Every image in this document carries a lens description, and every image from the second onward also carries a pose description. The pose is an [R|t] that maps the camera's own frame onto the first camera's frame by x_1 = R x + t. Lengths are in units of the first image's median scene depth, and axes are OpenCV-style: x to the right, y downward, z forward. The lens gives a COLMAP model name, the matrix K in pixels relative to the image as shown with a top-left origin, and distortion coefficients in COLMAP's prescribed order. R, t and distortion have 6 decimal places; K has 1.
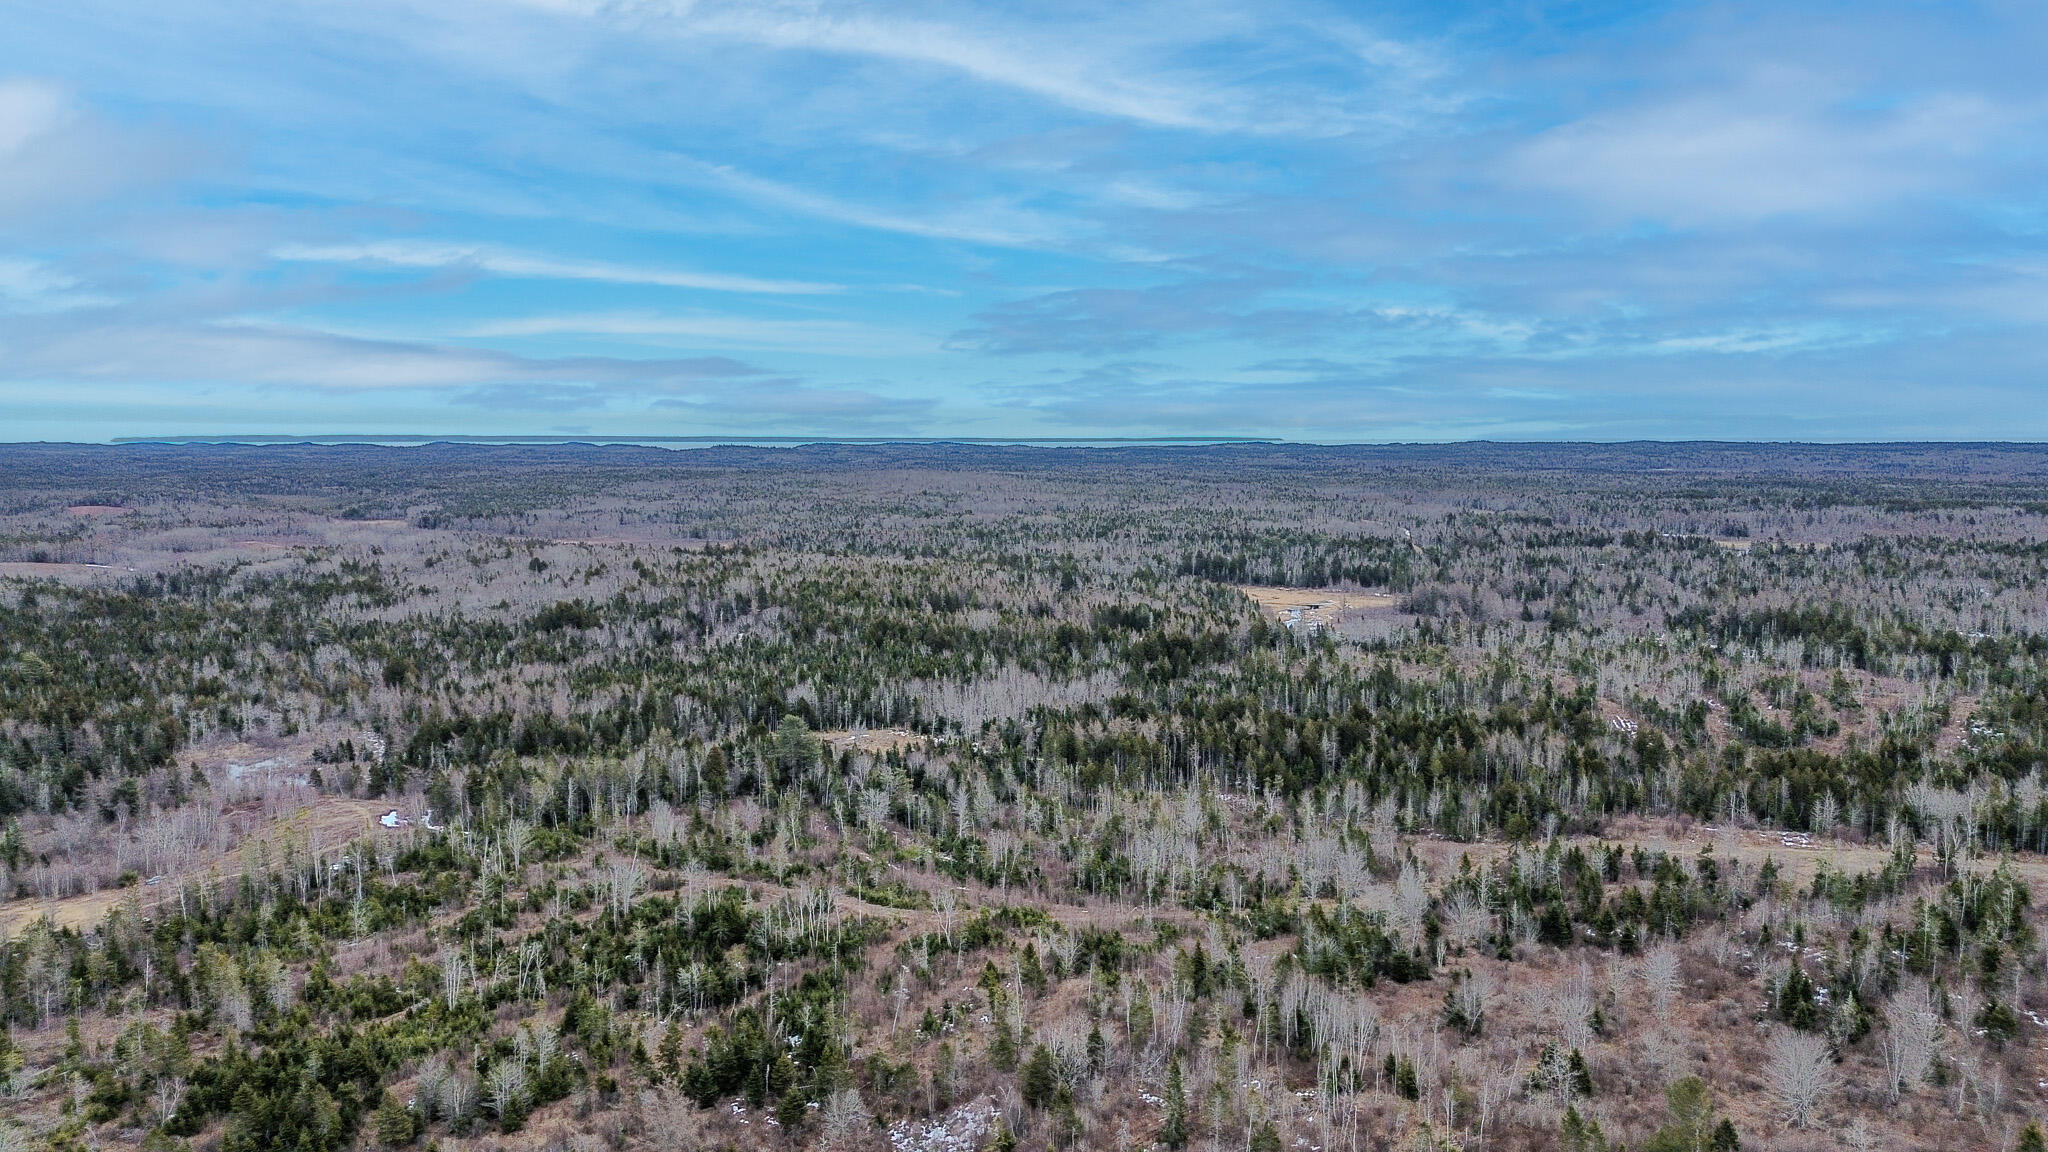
lens RADIAL K [[1447.4, 0, 1030.5], [0, 1447.4, 590.6], [0, 0, 1]] dist [0.081520, -0.079882]
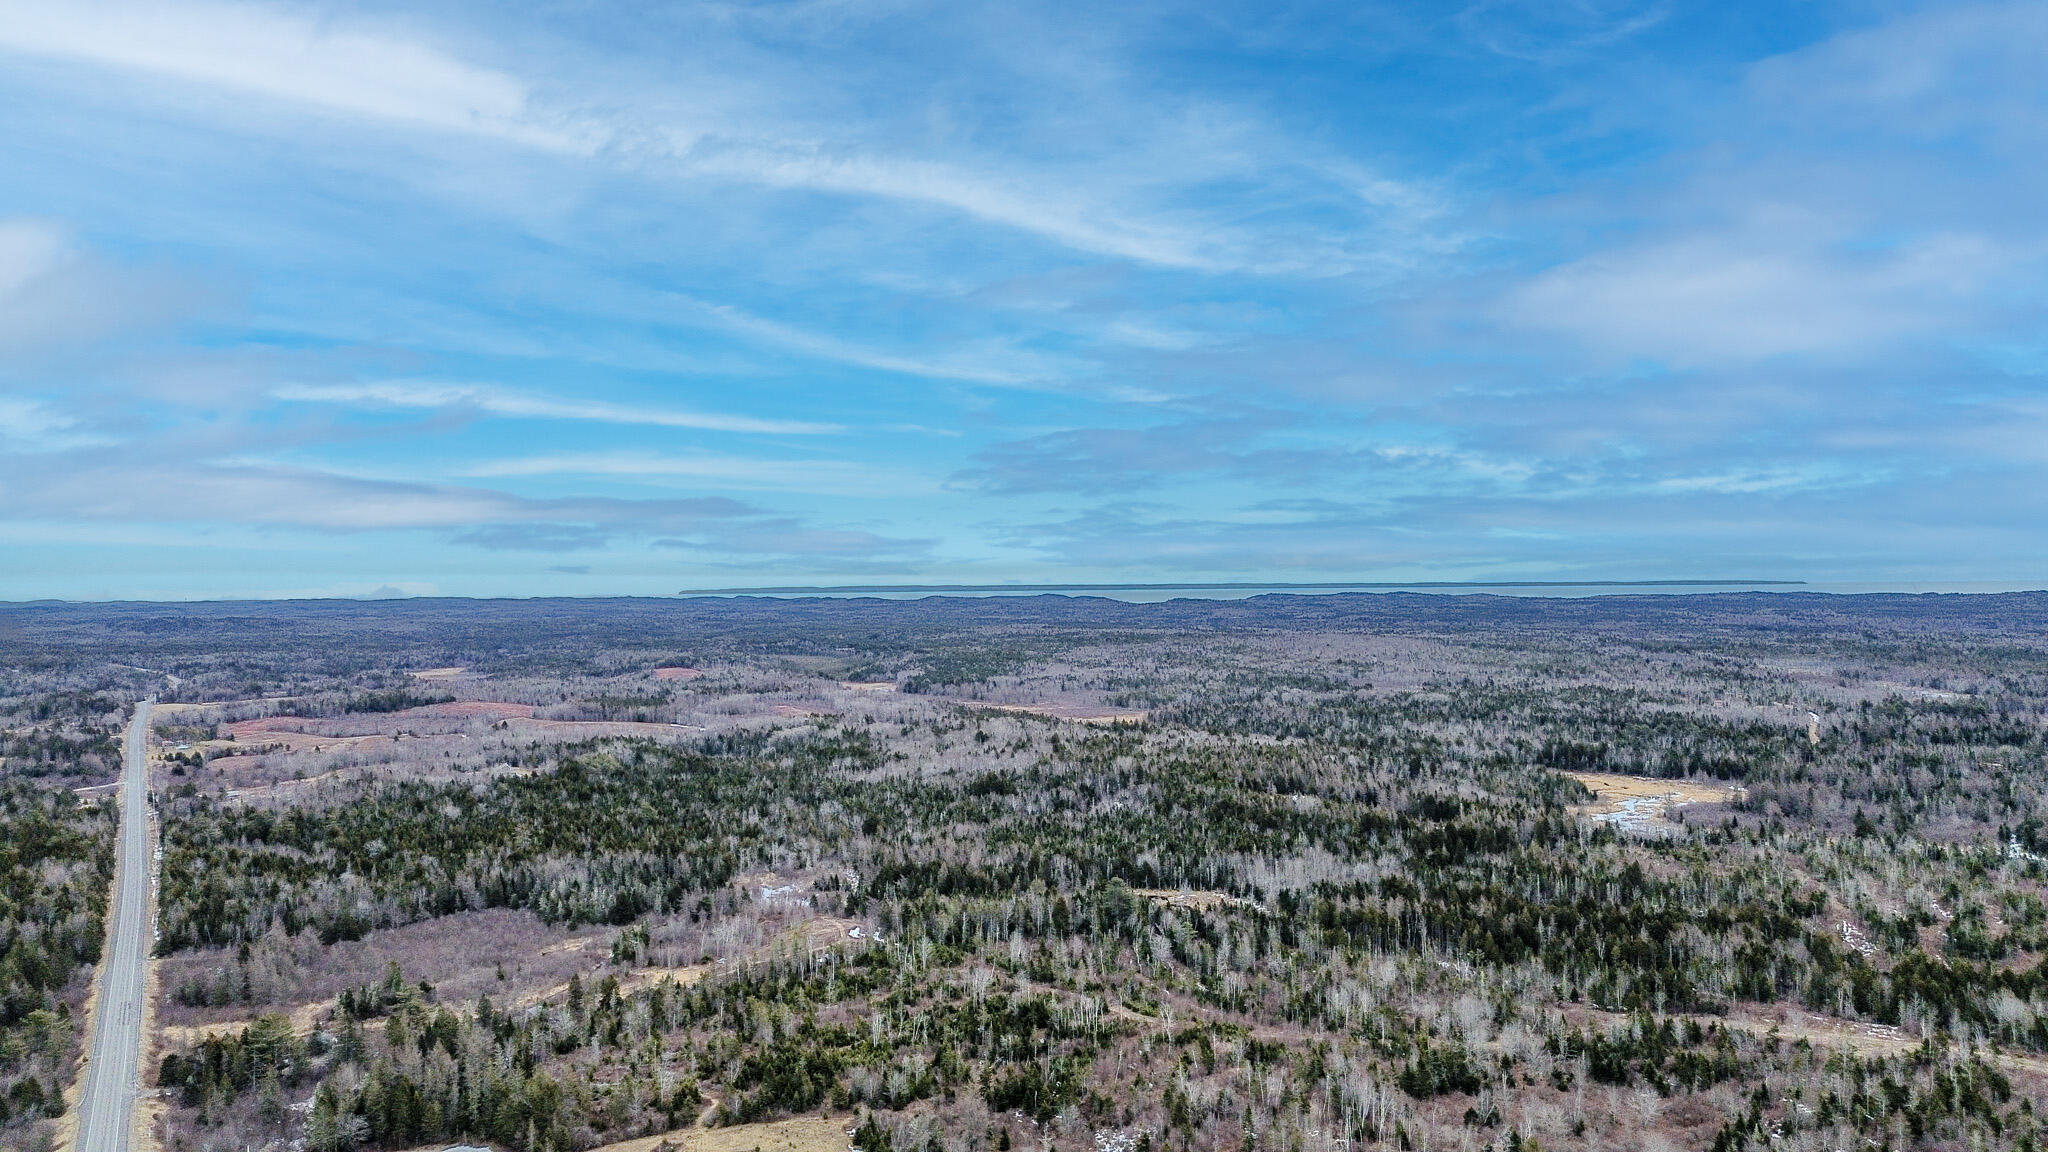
lens RADIAL K [[1447.4, 0, 1024.4], [0, 1447.4, 558.7], [0, 0, 1]] dist [0.081520, -0.079882]
pose [[0.948933, -0.012079, -0.315245, 0.115060], [-0.026049, 0.992855, -0.116451, -0.031675], [0.314400, 0.118716, 0.941838, -0.226061]]
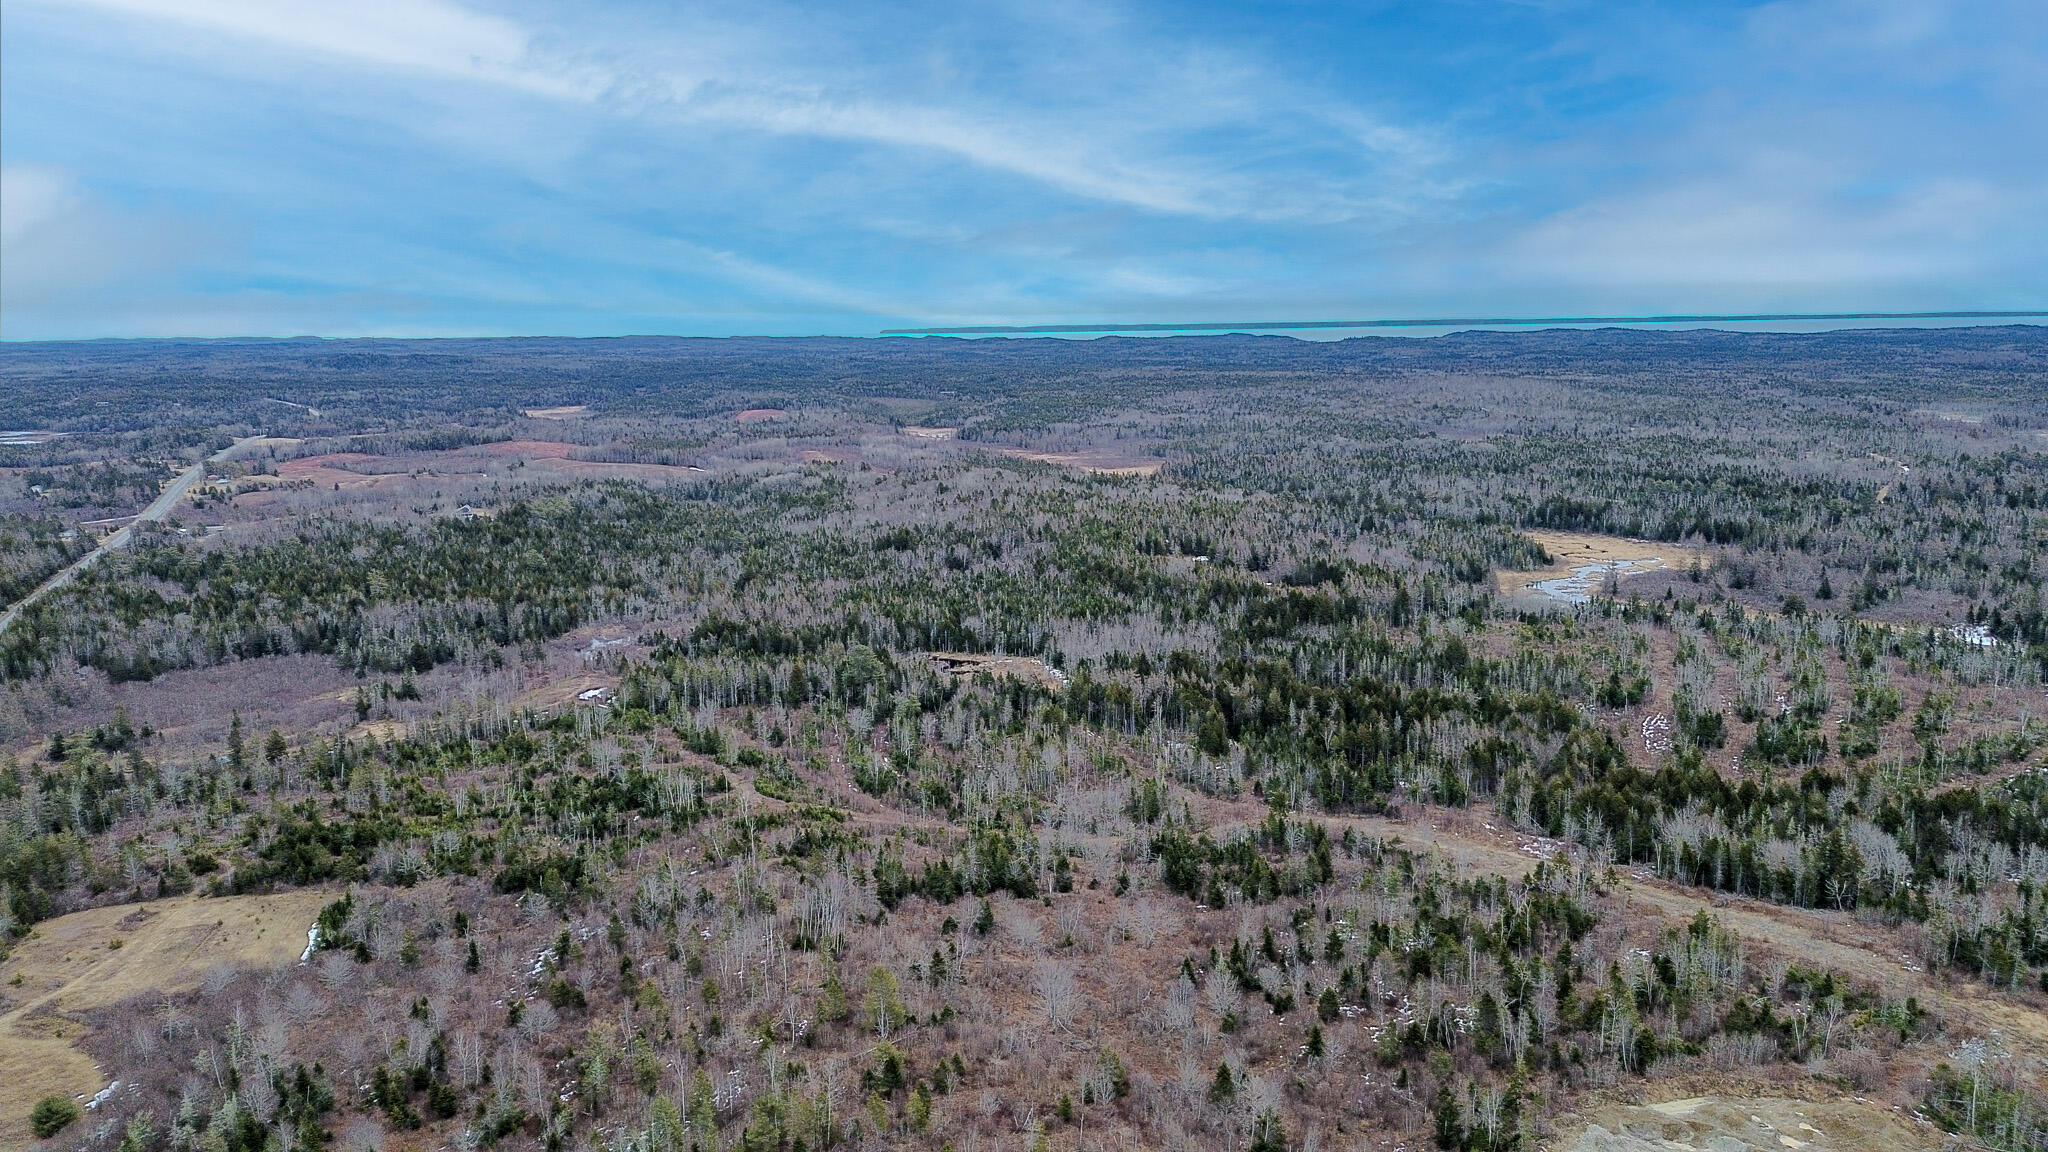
lens RADIAL K [[1447.4, 0, 1022.5], [0, 1447.4, 575.4], [0, 0, 1]] dist [0.081520, -0.079882]
pose [[0.894859, 0.068028, -0.441134, 0.319745], [-0.037609, 0.996294, 0.077349, -0.050305], [0.444762, -0.052625, 0.894102, -0.066433]]
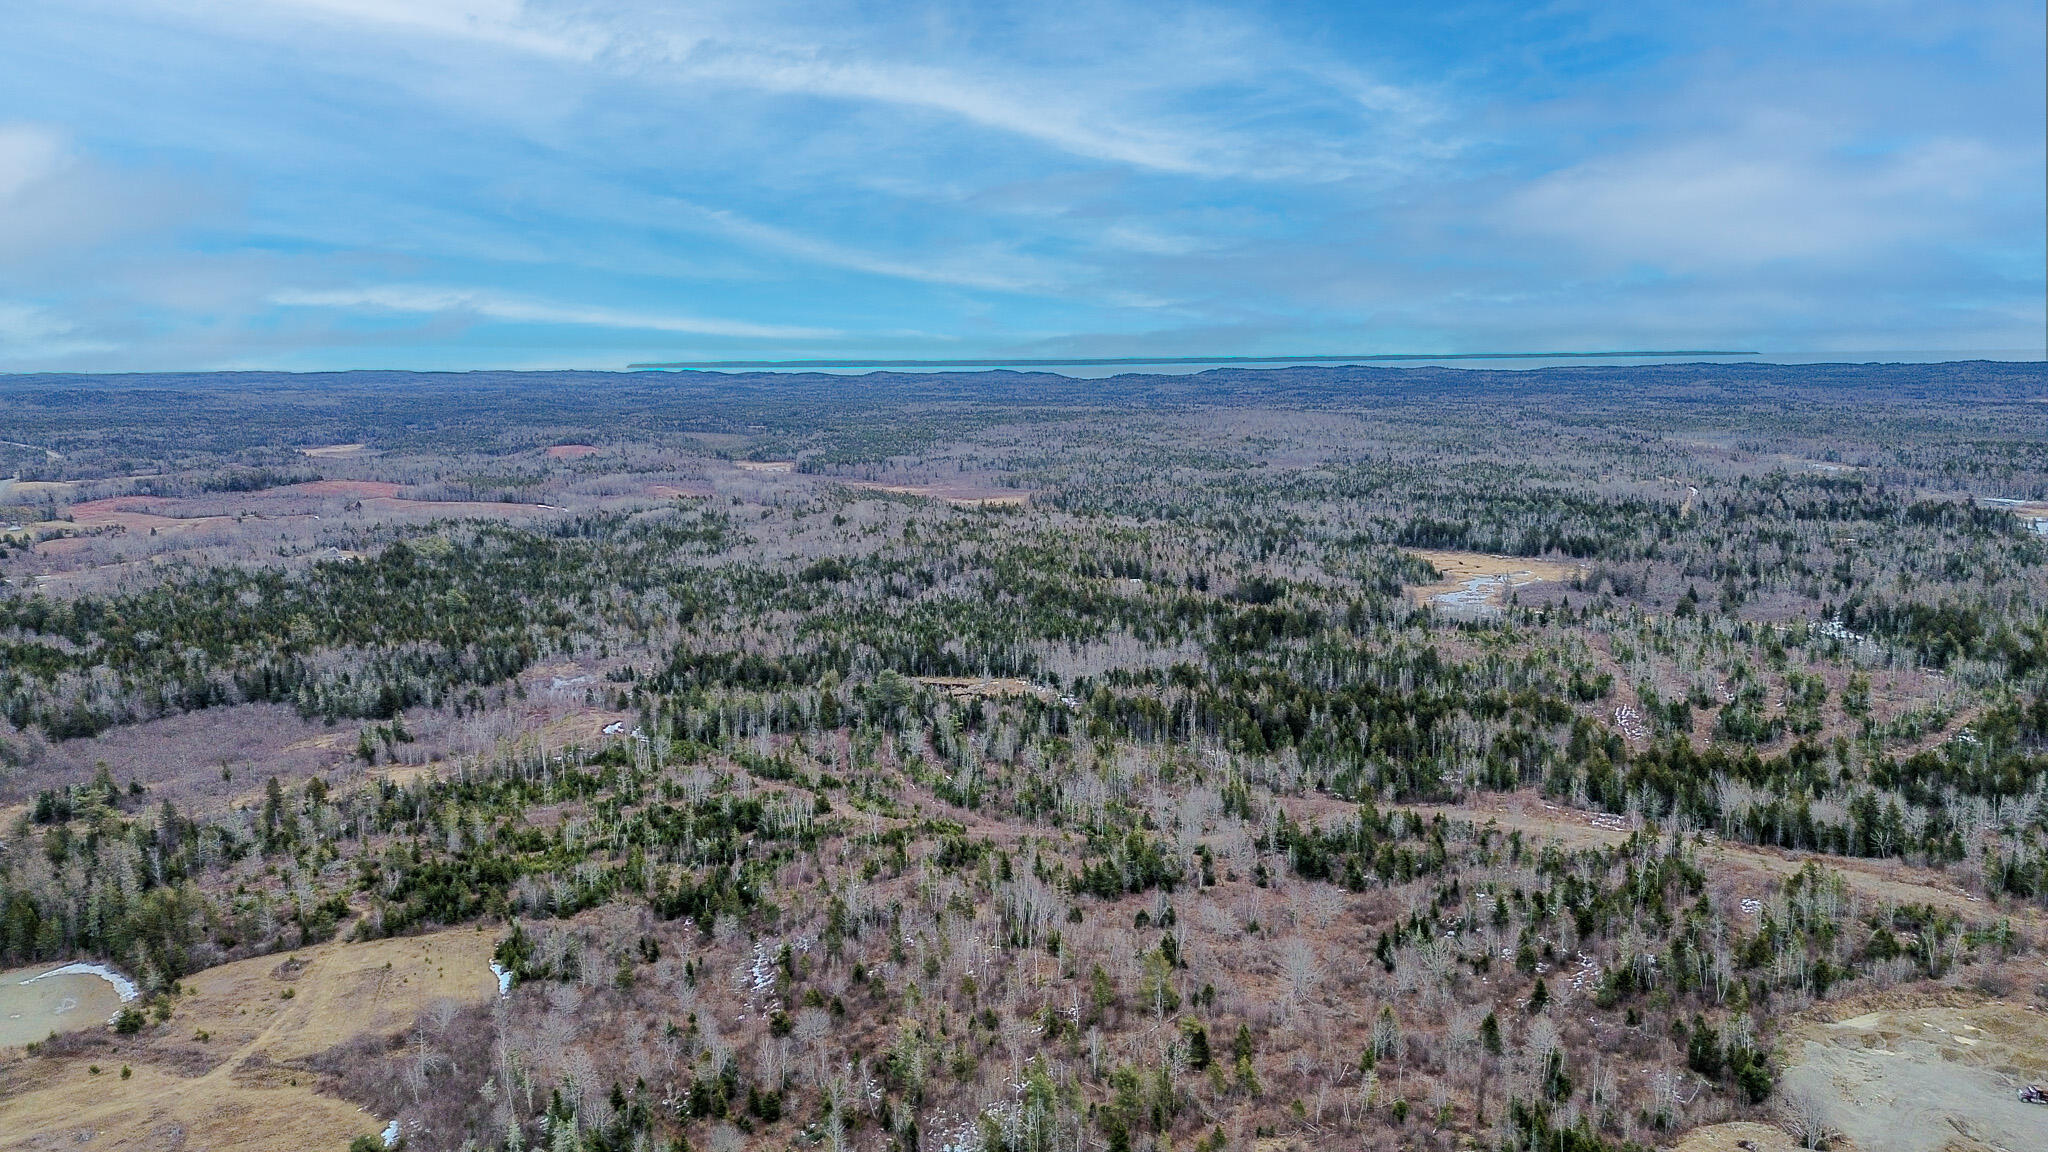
lens RADIAL K [[1447.4, 0, 1026.4], [0, 1447.4, 582.4], [0, 0, 1]] dist [0.081520, -0.079882]
pose [[0.957593, 0.036376, -0.285820, 0.199280], [-0.022143, 0.998356, 0.052874, -0.040761], [0.287273, -0.044303, 0.956824, -0.146073]]
